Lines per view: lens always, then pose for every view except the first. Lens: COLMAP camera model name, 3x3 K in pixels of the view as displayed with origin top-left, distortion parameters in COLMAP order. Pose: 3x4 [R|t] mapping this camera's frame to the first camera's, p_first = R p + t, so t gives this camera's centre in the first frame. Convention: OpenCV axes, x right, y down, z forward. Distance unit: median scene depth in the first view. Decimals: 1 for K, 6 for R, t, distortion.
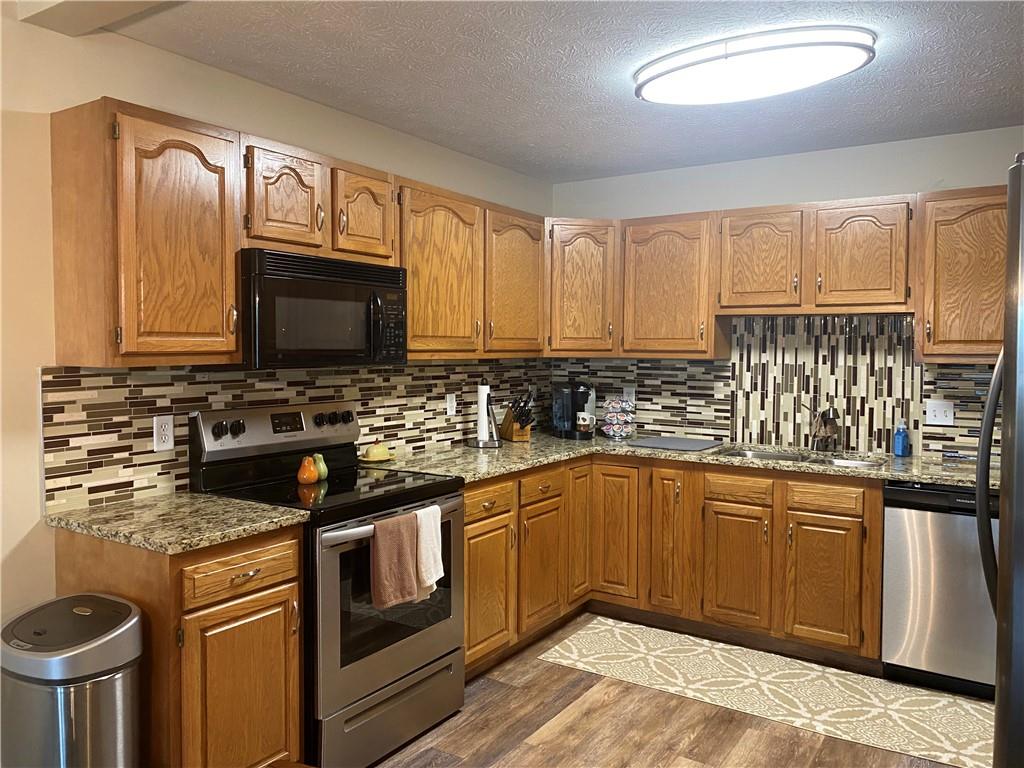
lens RADIAL K [[773.1, 0, 501.0], [0, 773.1, 373.0], [0, 0, 1]] dist [0.024790, -0.043789]
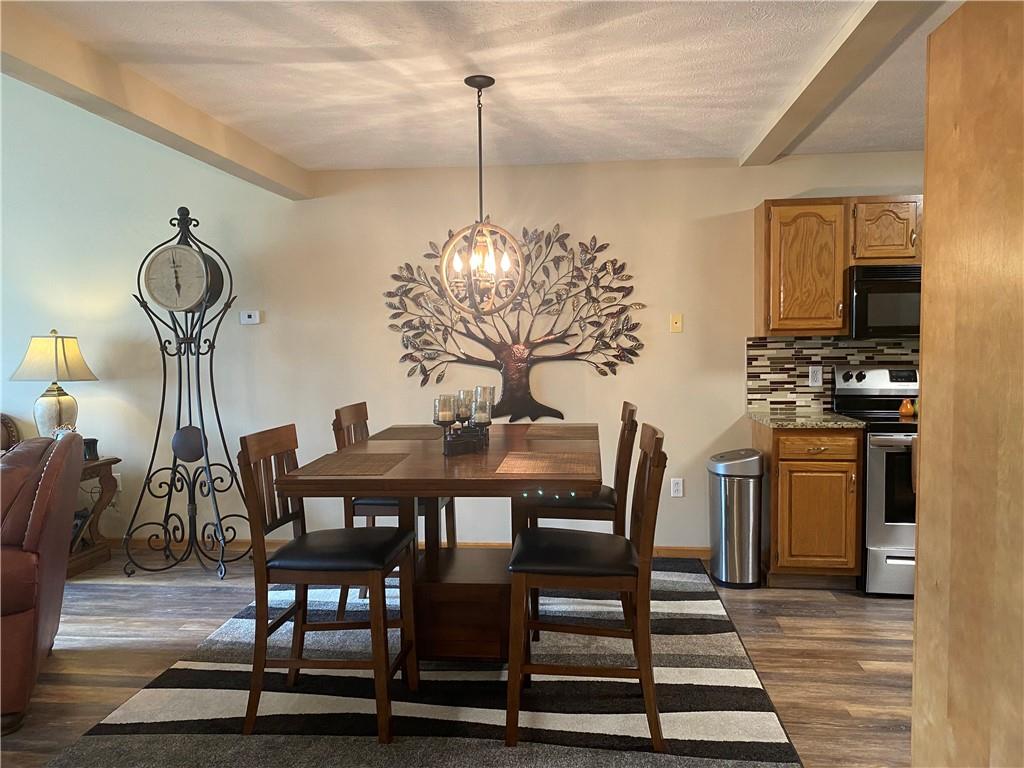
lens RADIAL K [[773.1, 0, 511.4], [0, 773.1, 379.8], [0, 0, 1]] dist [0.024790, -0.043789]
pose [[0.464279, 0.040335, -0.884770, 1.376533], [-0.020064, 0.999185, 0.035023, 0.067690], [0.885462, 0.001492, 0.464710, -0.715590]]
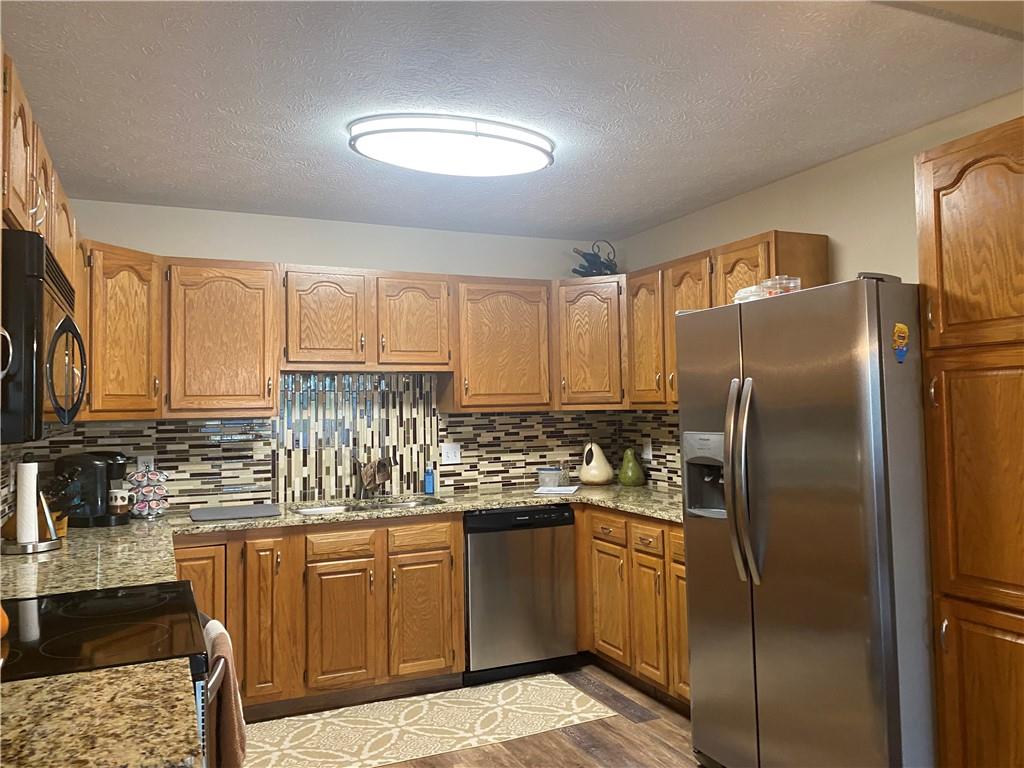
lens RADIAL K [[773.1, 0, 503.8], [0, 773.1, 374.4], [0, 0, 1]] dist [0.024790, -0.043789]
pose [[0.528320, 0.017743, 0.848860, -0.371220], [0.051513, 0.997270, -0.052907, -0.004475], [-0.847481, 0.071679, 0.525964, 0.247571]]
